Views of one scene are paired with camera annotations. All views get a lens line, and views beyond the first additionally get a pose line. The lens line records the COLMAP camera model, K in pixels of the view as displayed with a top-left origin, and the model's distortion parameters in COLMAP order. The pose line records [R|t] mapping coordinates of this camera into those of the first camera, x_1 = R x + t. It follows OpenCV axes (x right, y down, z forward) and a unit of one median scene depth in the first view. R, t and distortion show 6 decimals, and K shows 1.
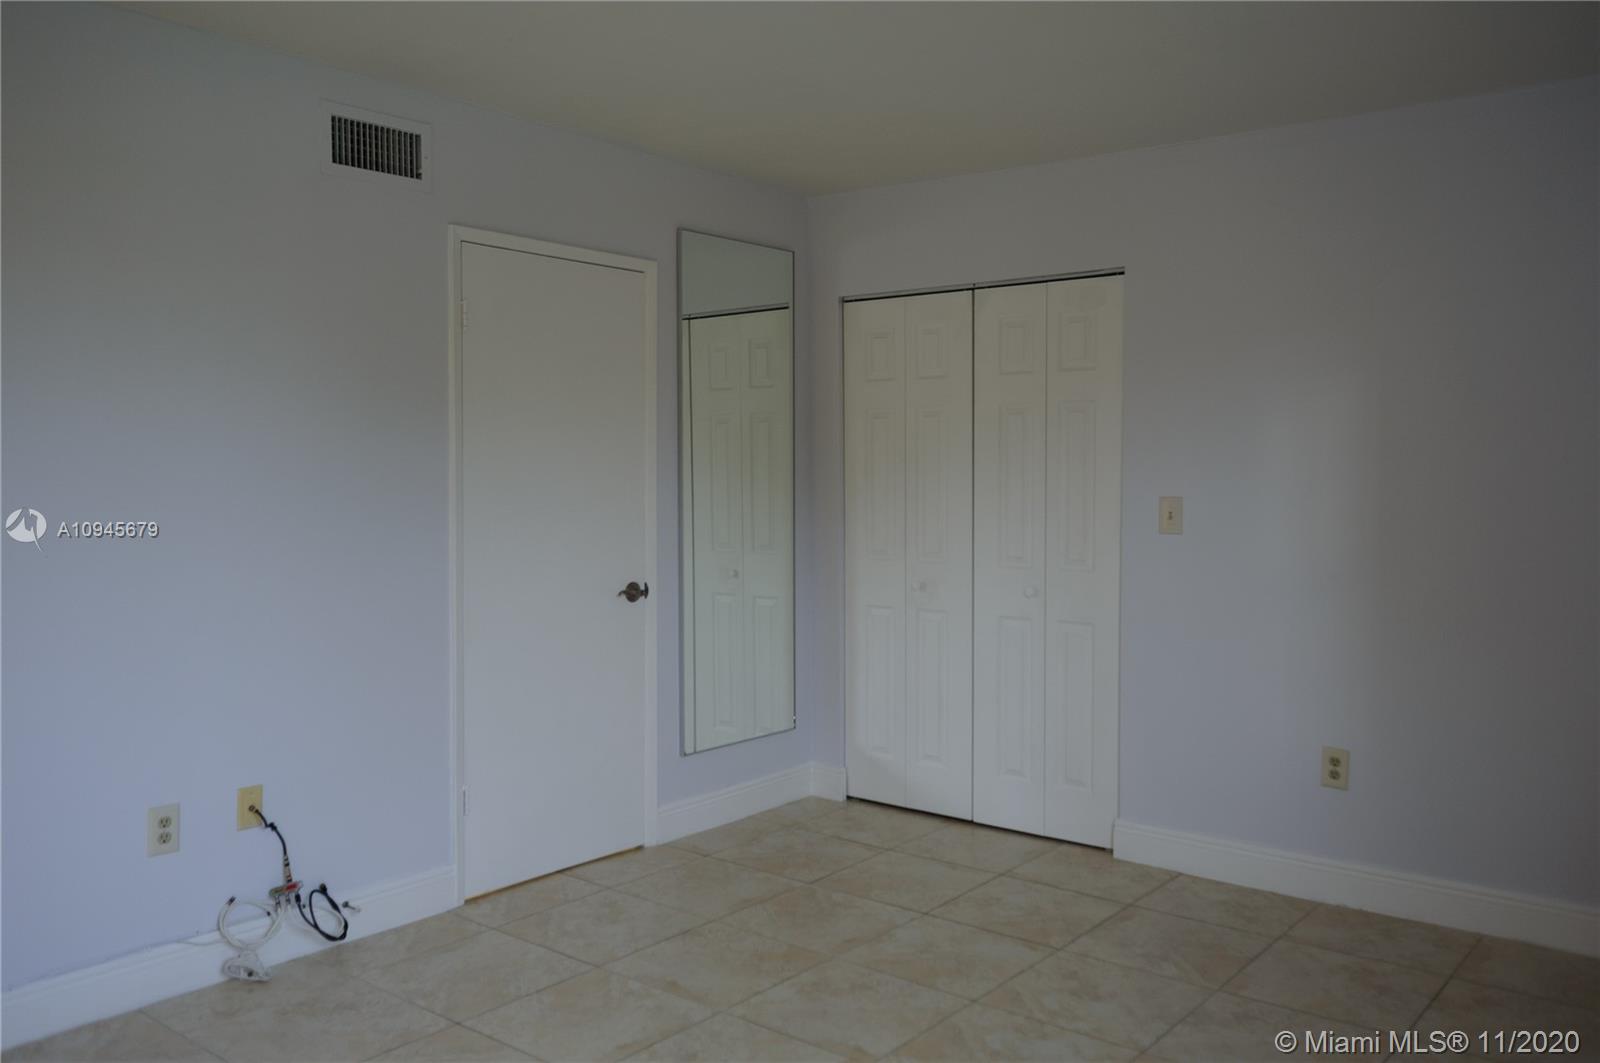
lens RADIAL K [[1272.1, 0, 799.1], [0, 1272.1, 523.4], [0, 0, 1]] dist [0.012642, -0.037057]
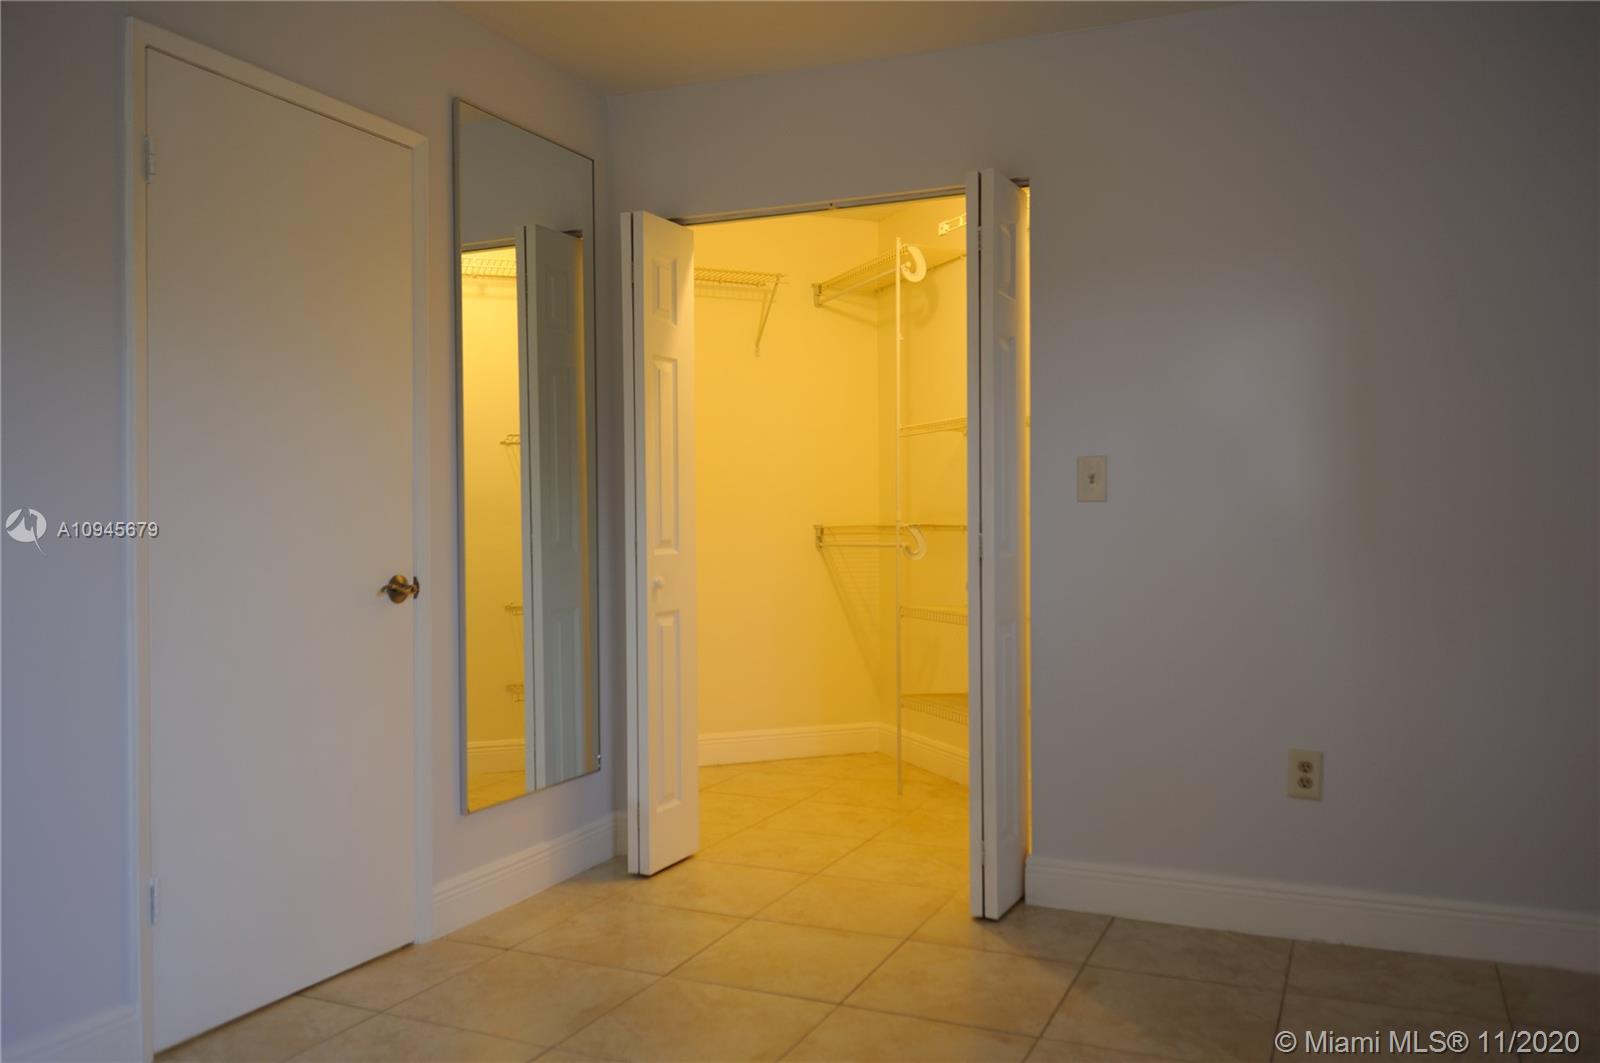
lens RADIAL K [[1272.1, 0, 804.3], [0, 1272.1, 538.6], [0, 0, 1]] dist [0.012642, -0.037057]
pose [[0.966030, -0.011067, 0.258194, -0.103439], [0.017097, 0.999631, -0.021119, 0.048975], [-0.257865, 0.024816, 0.965862, 0.271008]]
